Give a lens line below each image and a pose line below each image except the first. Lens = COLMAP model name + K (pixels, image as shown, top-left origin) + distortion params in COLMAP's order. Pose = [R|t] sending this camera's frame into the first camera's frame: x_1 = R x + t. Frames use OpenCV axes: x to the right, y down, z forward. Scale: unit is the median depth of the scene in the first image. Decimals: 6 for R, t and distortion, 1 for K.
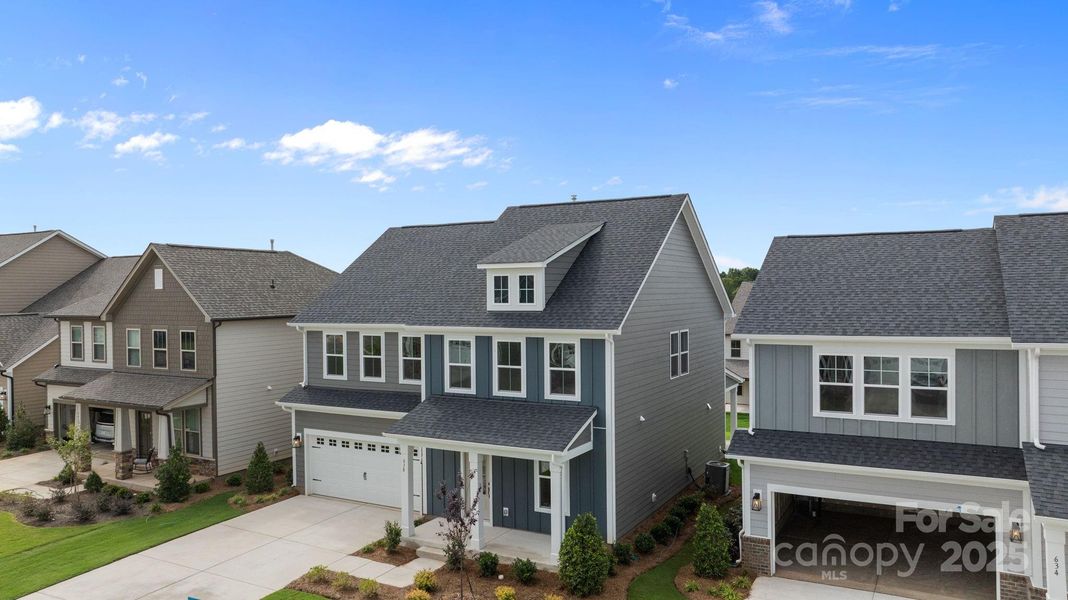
lens RADIAL K [[749.7, 0, 535.5], [0, 749.7, 305.7], [0, 0, 1]] dist [-0.008683, -0.005814]
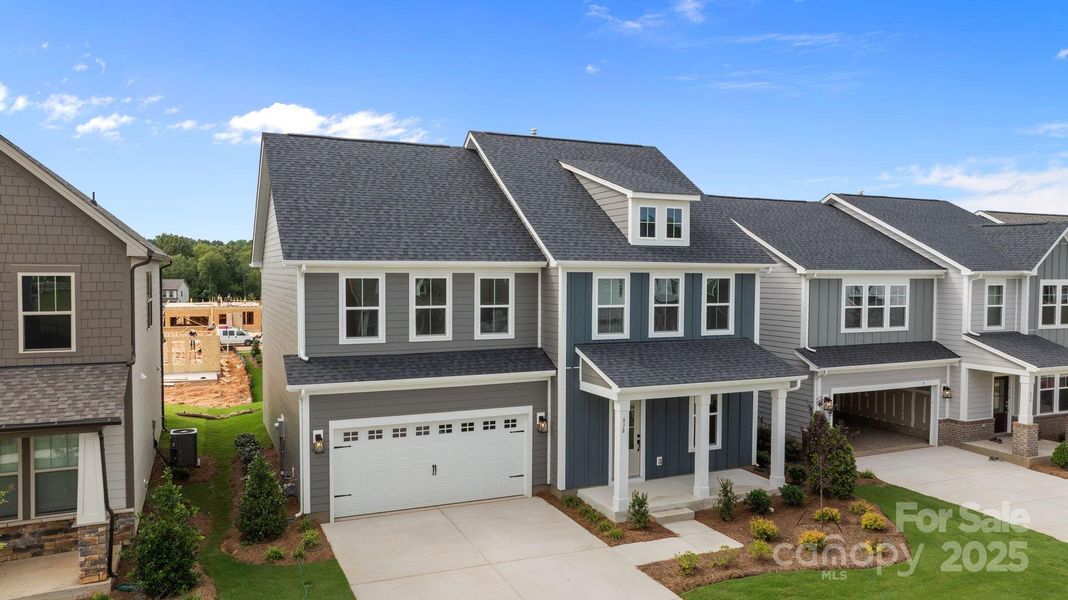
lens RADIAL K [[749.7, 0, 535.5], [0, 749.7, 305.7], [0, 0, 1]] dist [-0.008683, -0.005814]
pose [[0.603927, -0.023490, 0.796693, -0.859546], [0.003562, 0.999635, 0.026773, 0.055253], [-0.797031, -0.013331, 0.603791, 0.554246]]
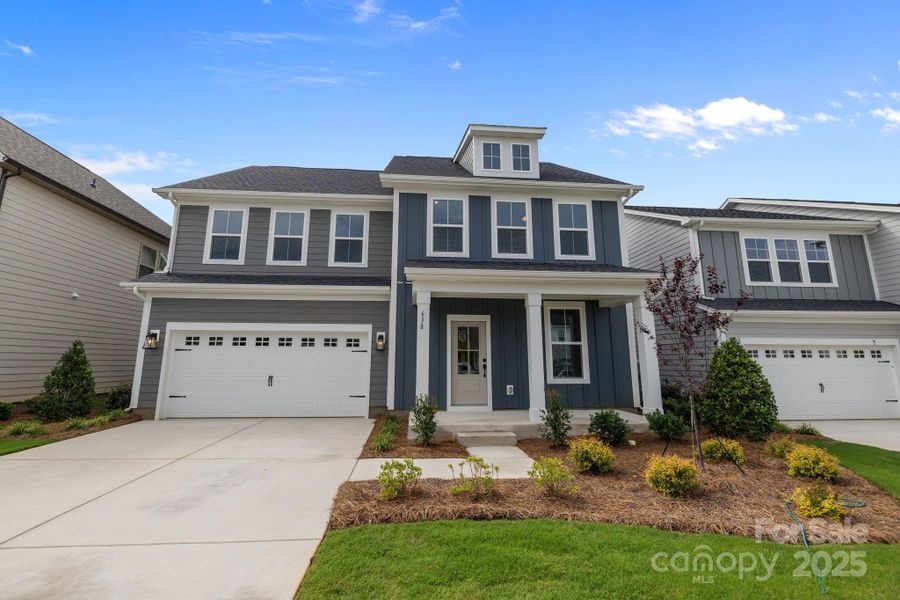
lens RADIAL K [[379.6, 0, 442.3], [0, 379.6, 294.6], [0, 0, 1]] dist [0.000104, 0.000404]
pose [[0.836925, 0.107942, 0.536567, -0.342746], [-0.000680, 0.980563, -0.196201, 0.249851], [-0.547317, 0.163841, 0.820732, 0.660537]]
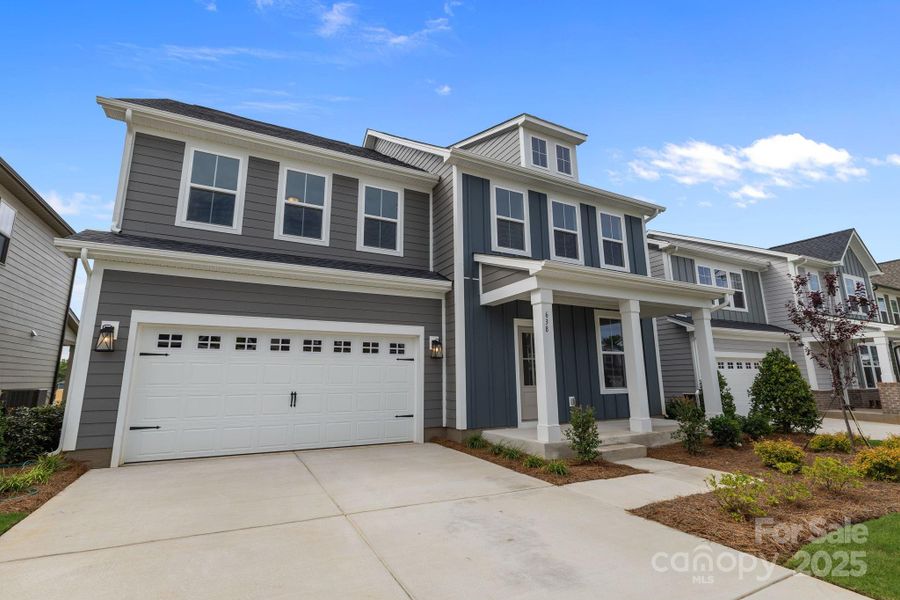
lens RADIAL K [[414.1, 0, 443.6], [0, 414.1, 297.5], [0, 0, 1]] dist [-0.005529, -0.000191]
pose [[0.561910, 0.167679, 0.810025, -0.486670], [0.018029, 0.976524, -0.214652, 0.255107], [-0.827002, 0.135219, 0.545696, 0.845168]]
